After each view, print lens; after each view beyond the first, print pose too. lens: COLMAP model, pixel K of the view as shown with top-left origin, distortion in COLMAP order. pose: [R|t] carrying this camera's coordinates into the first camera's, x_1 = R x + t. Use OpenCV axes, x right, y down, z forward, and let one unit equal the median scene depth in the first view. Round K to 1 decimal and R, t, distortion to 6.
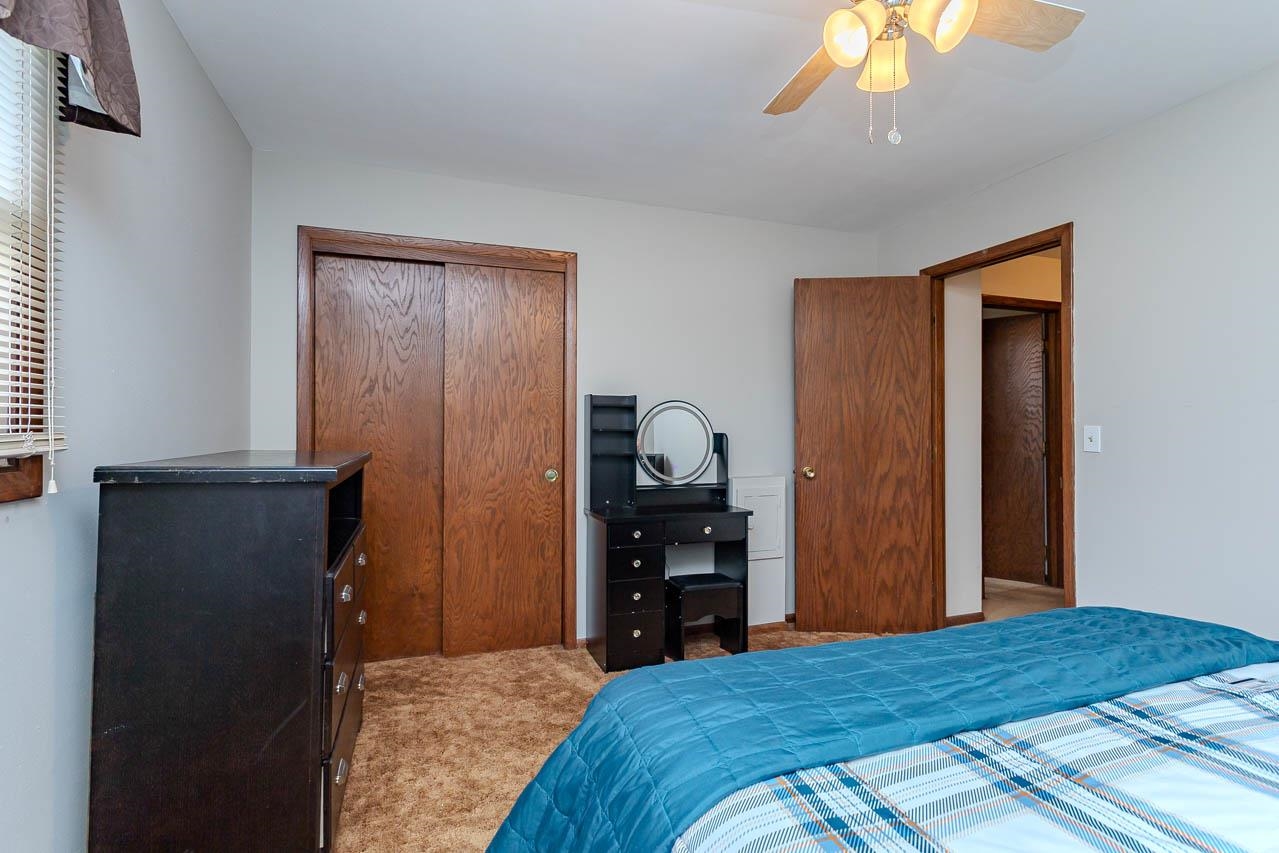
lens RADIAL K [[612.4, 0, 637.1], [0, 612.4, 424.1], [0, 0, 1]] dist [0.000523, 0.002776]
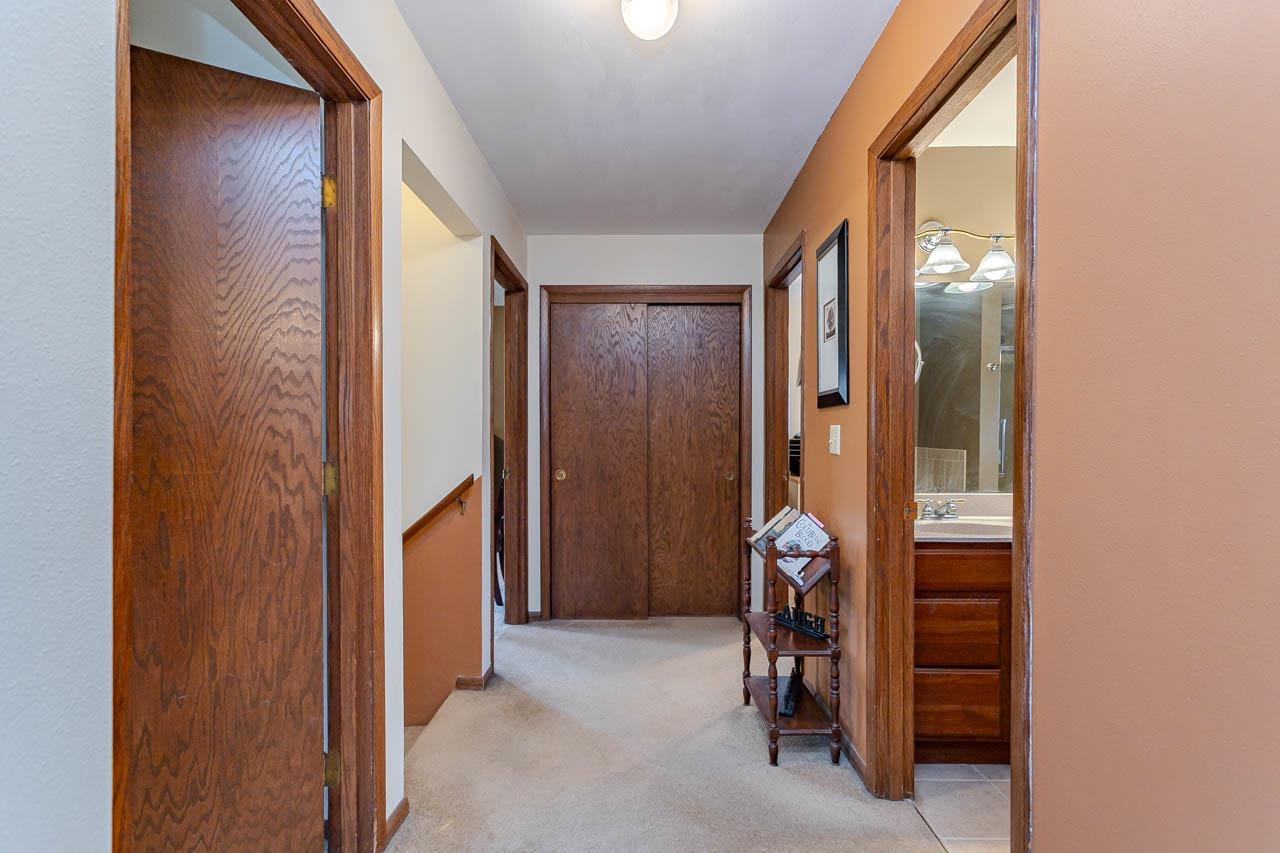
lens RADIAL K [[612.8, 0, 634.7], [0, 612.8, 425.4], [0, 0, 1]] dist [0.000523, 0.002776]
pose [[0.486363, -0.000046, 0.873757, 0.439850], [-0.009713, 0.999938, 0.005460, 0.003597], [-0.873703, -0.011142, 0.486333, 0.669003]]
